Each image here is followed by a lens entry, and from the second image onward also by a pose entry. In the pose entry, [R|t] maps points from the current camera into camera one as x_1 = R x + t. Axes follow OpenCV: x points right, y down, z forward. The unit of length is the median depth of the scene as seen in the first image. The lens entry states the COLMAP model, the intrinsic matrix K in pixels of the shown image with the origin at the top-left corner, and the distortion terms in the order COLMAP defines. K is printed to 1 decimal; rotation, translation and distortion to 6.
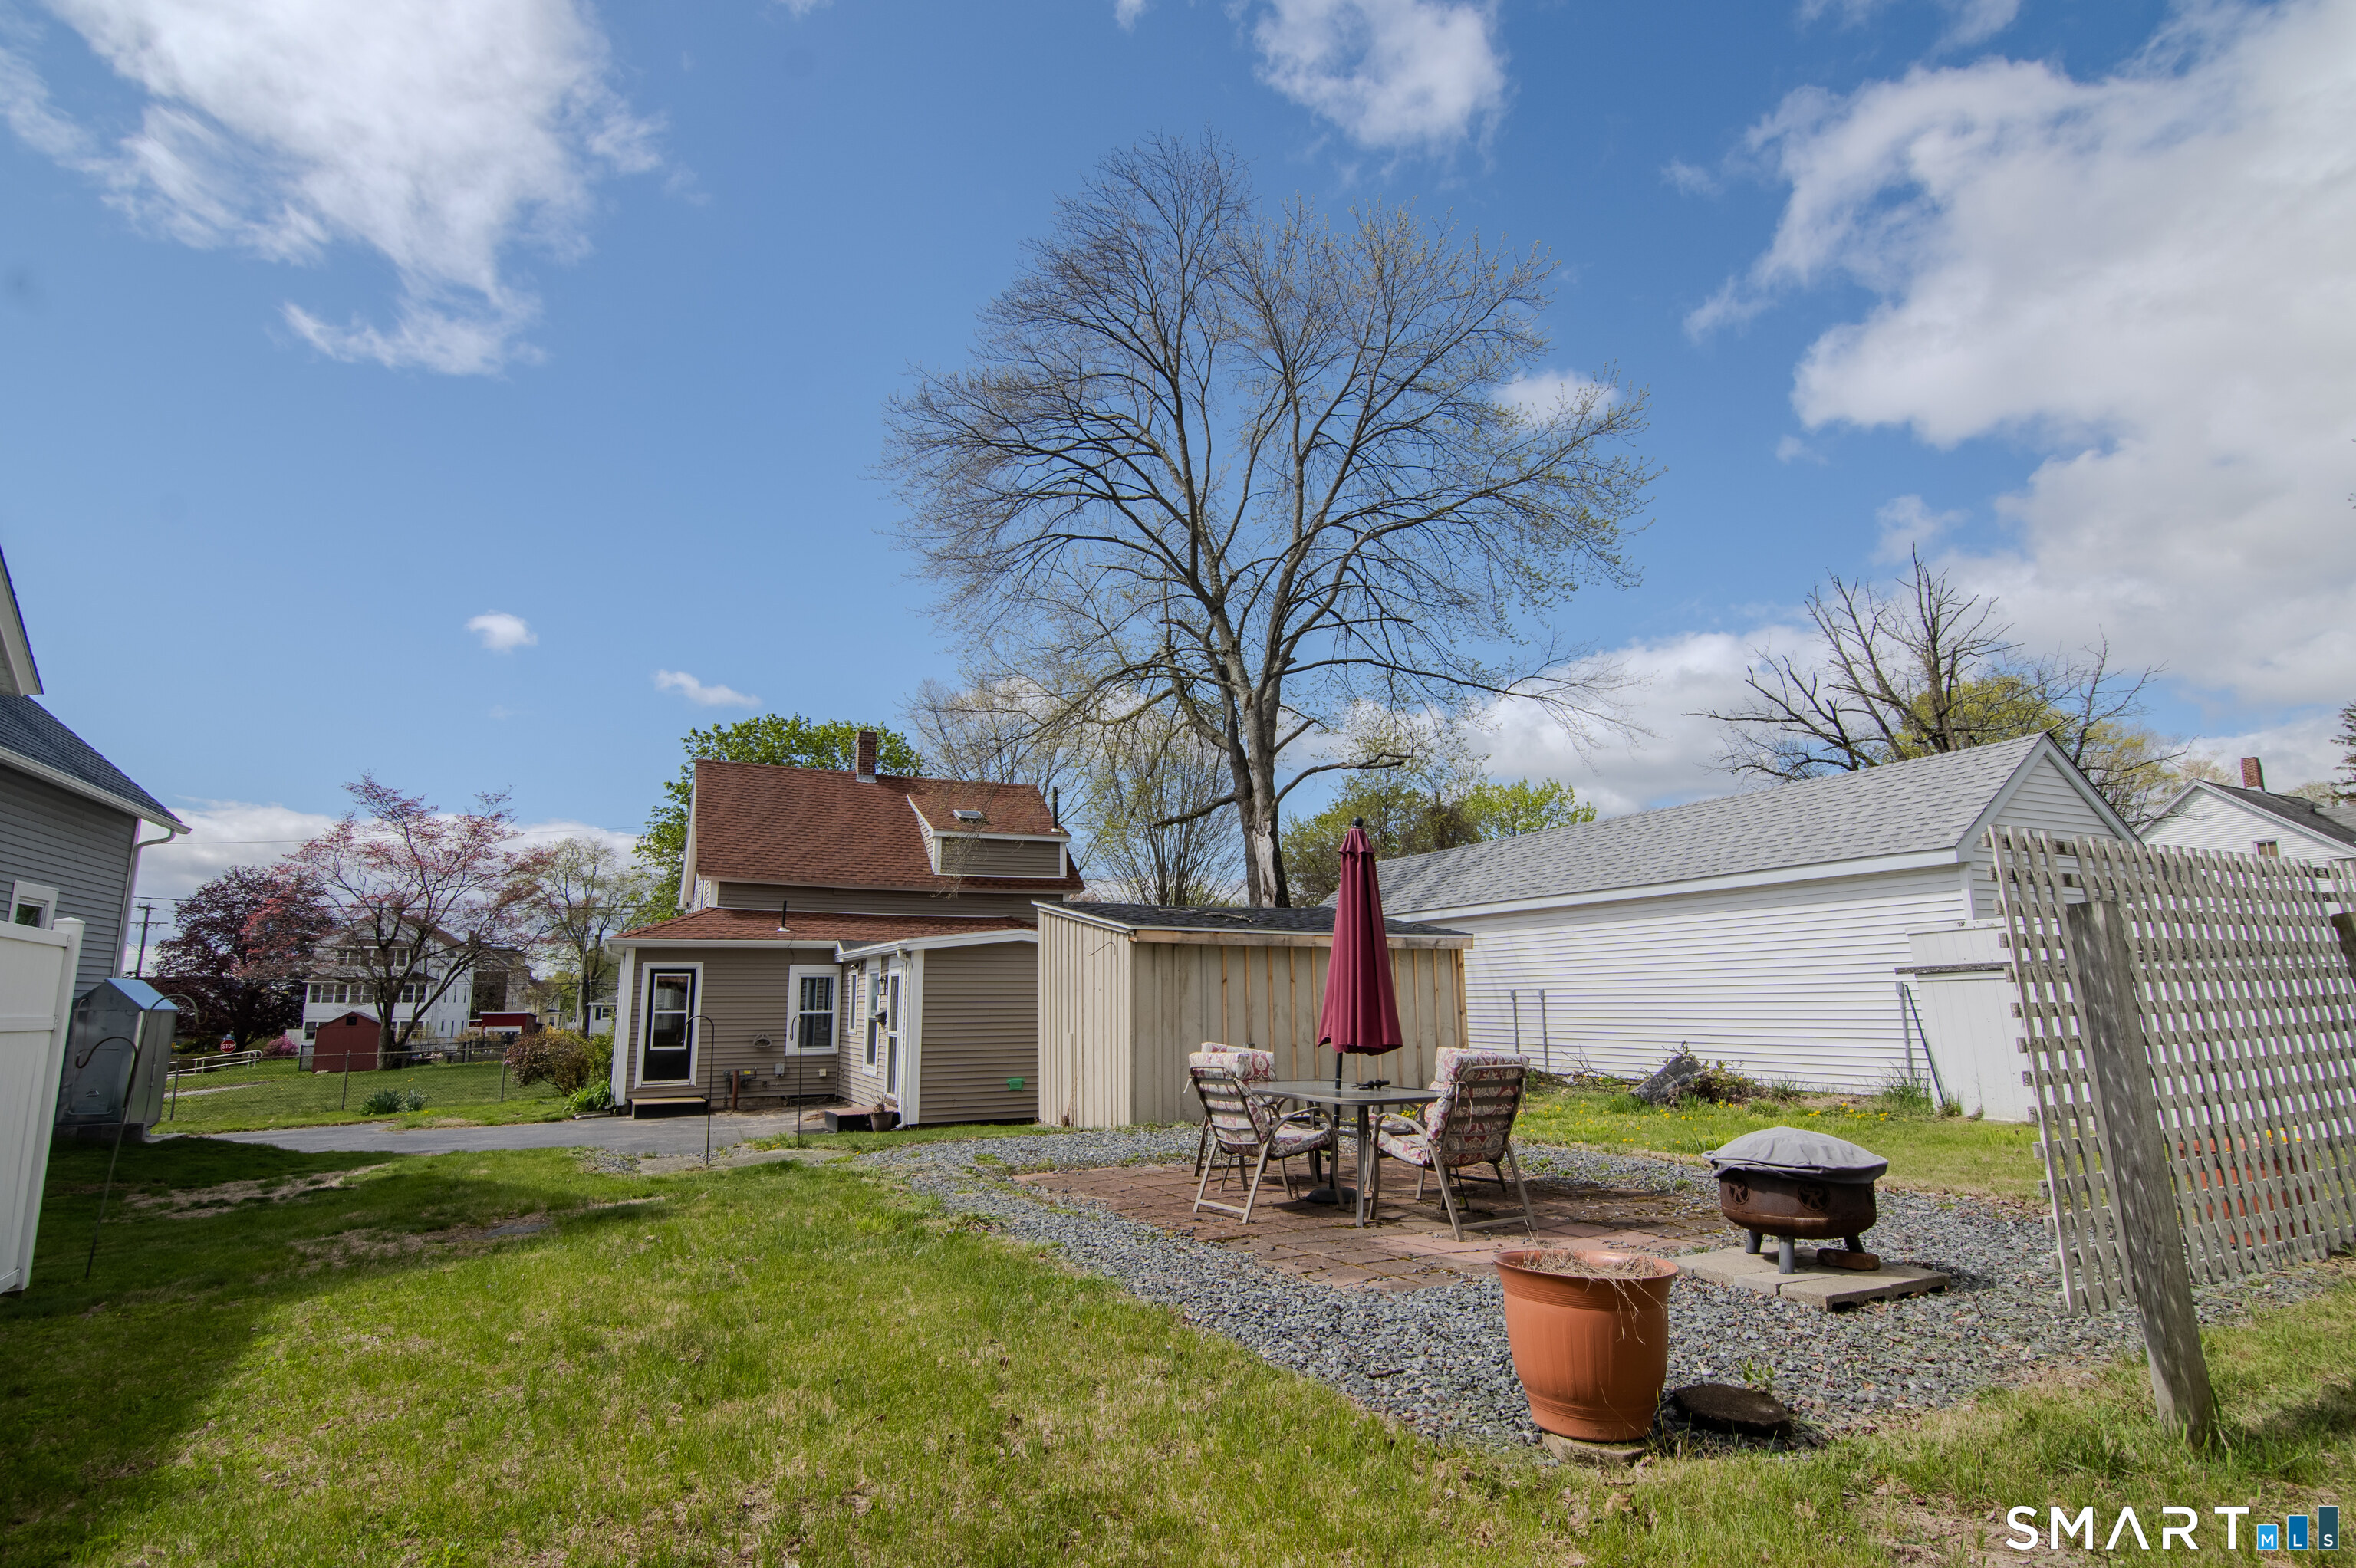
lens RADIAL K [[1170.4, 0, 1174.9], [0, 1170.4, 786.8], [0, 0, 1]] dist [-0.036088, 0.012454]
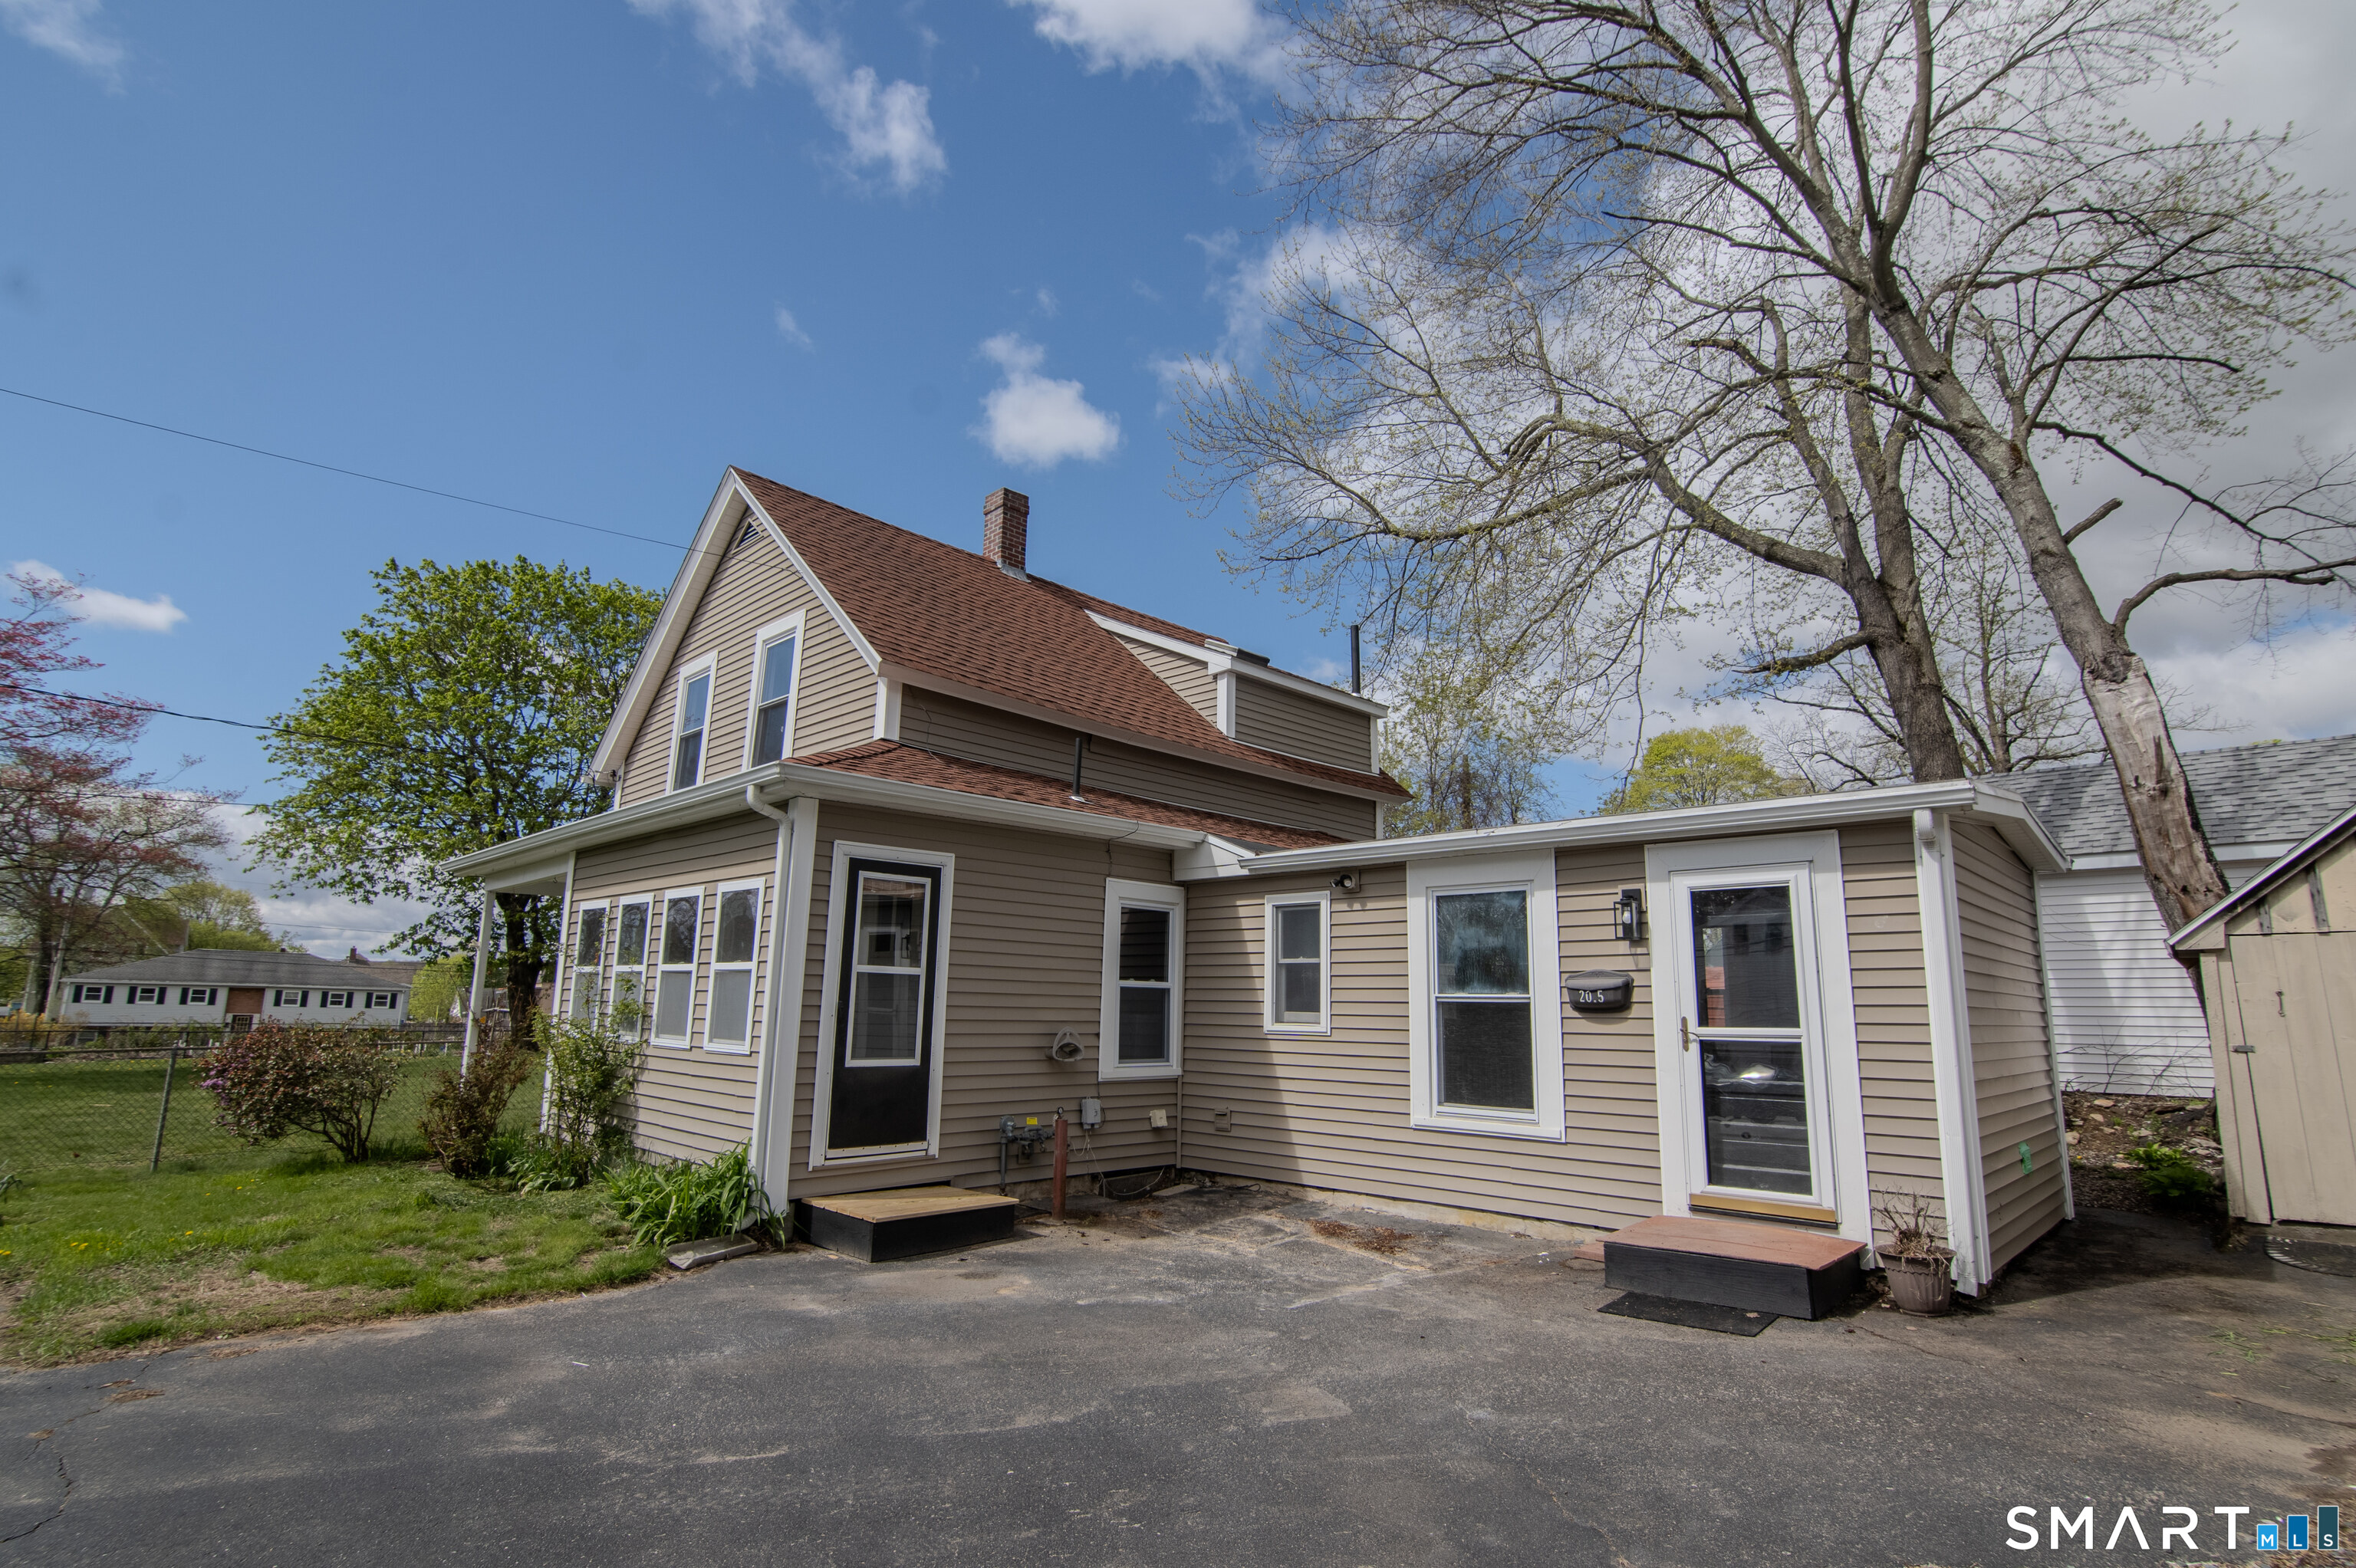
lens RADIAL K [[1170.4, 0, 1174.9], [0, 1170.4, 786.8], [0, 0, 1]] dist [-0.036088, 0.012454]
pose [[0.943457, 0.089601, 0.319155, -0.462345], [-0.087119, 0.995953, -0.022076, 0.128627], [-0.319841, -0.006977, 0.947445, 0.579276]]
